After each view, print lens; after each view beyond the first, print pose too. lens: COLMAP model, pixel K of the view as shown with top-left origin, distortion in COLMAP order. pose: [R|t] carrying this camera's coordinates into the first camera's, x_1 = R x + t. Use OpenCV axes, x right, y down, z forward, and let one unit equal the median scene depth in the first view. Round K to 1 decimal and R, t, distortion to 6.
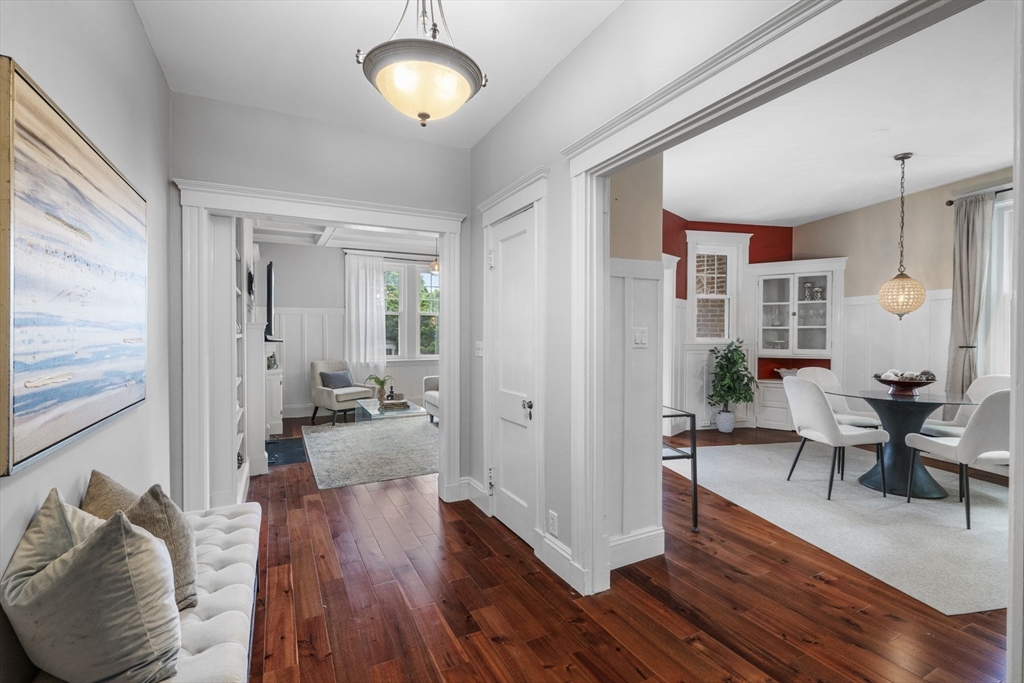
lens RADIAL K [[452.2, 0, 503.9], [0, 452.2, 336.3], [0, 0, 1]] dist [0.001182, -0.000241]
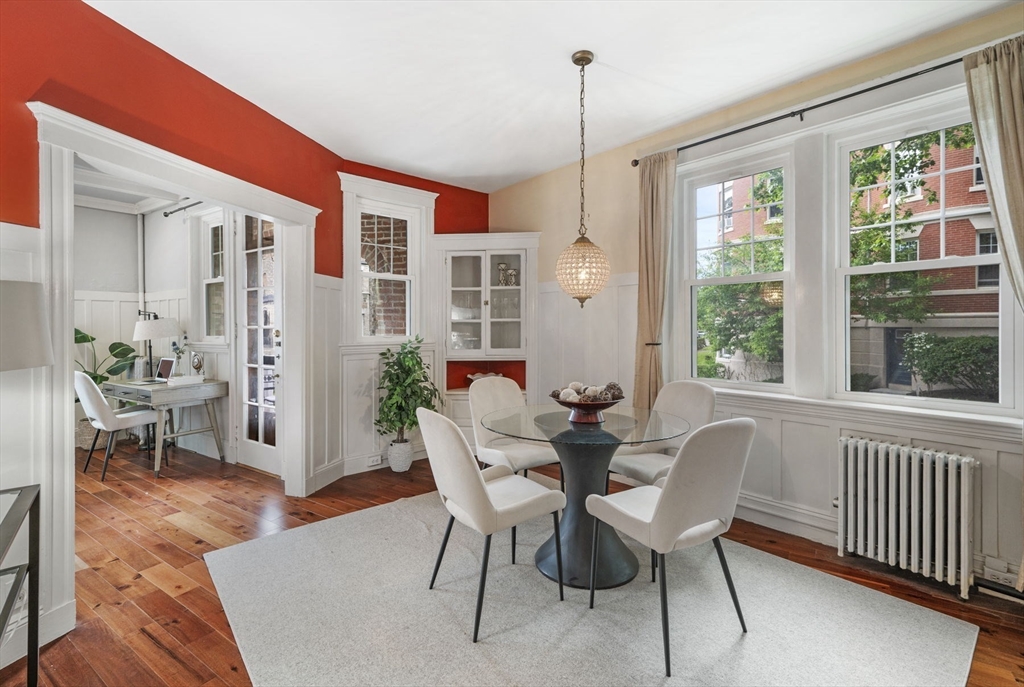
lens RADIAL K [[461.4, 0, 511.2], [0, 461.4, 329.9], [0, 0, 1]] dist [0.001267, 0.000104]
pose [[0.869693, -0.008759, 0.493515, 0.291796], [0.010098, 0.999949, -0.000049, -0.003075], [-0.493489, 0.005026, 0.869738, 0.299751]]
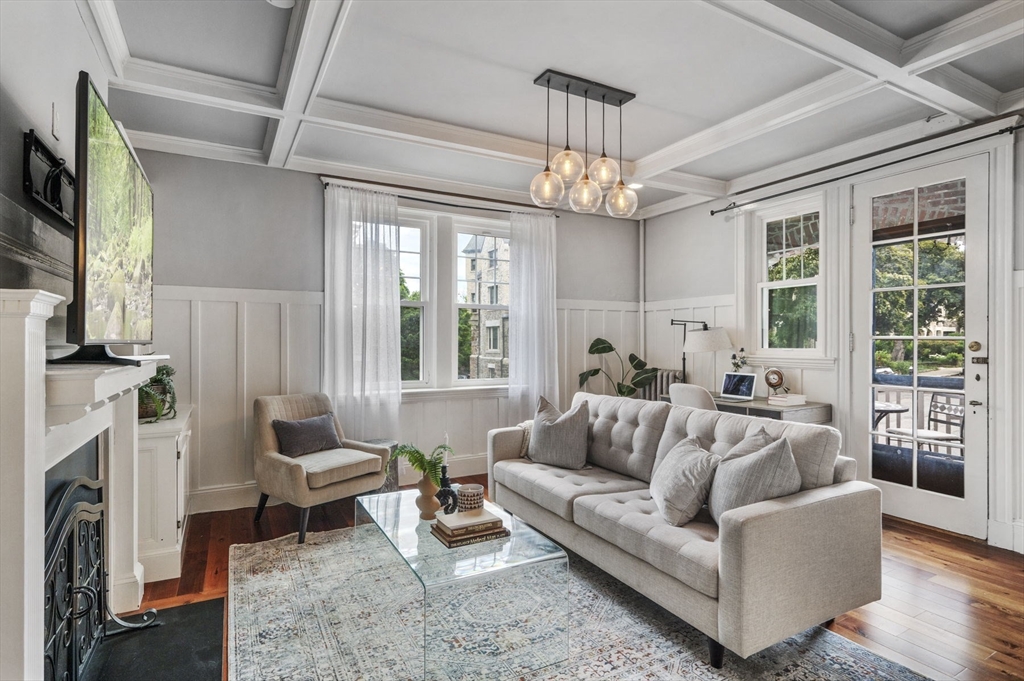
lens RADIAL K [[487.3, 0, 512.0], [0, 487.3, 340.5], [0, 0, 1]] dist [-0.002150, -0.001133]
pose [[0.998294, 0.000885, 0.058381, -0.222665], [-0.000338, 0.999956, -0.009377, -0.002599], [-0.058386, 0.009342, 0.998250, 0.569901]]
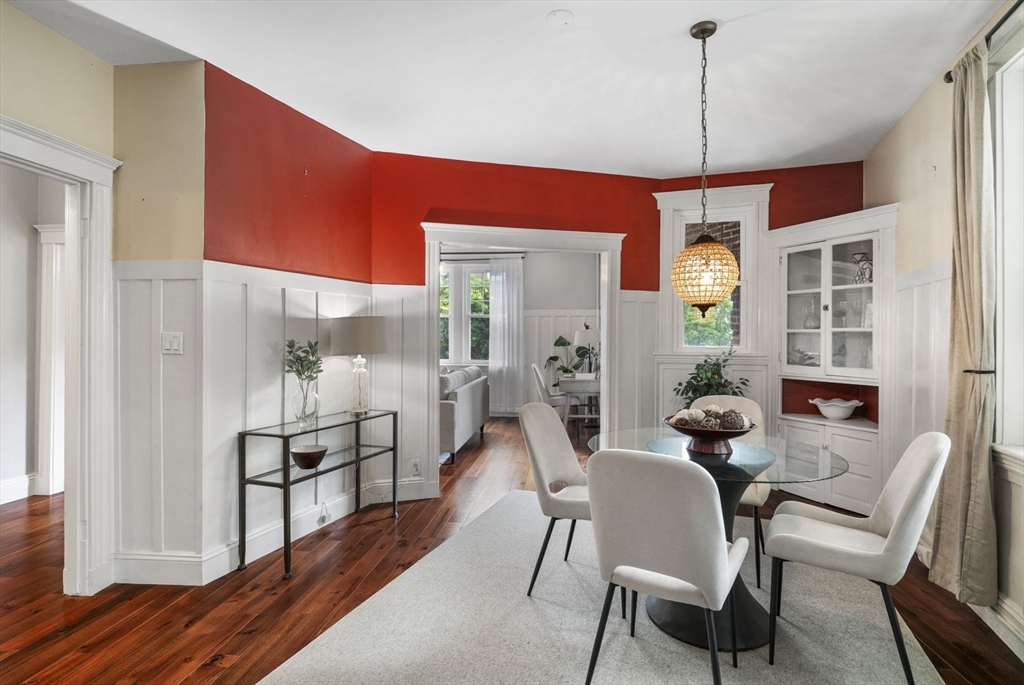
lens RADIAL K [[506.7, 0, 515.7], [0, 506.7, 333.1], [0, 0, 1]] dist [-0.003999, -0.000928]
pose [[0.850253, 0.000739, -0.526373, 0.644465], [-0.008191, 0.999897, -0.011826, -0.004630], [0.526310, 0.014366, 0.850172, 0.217284]]
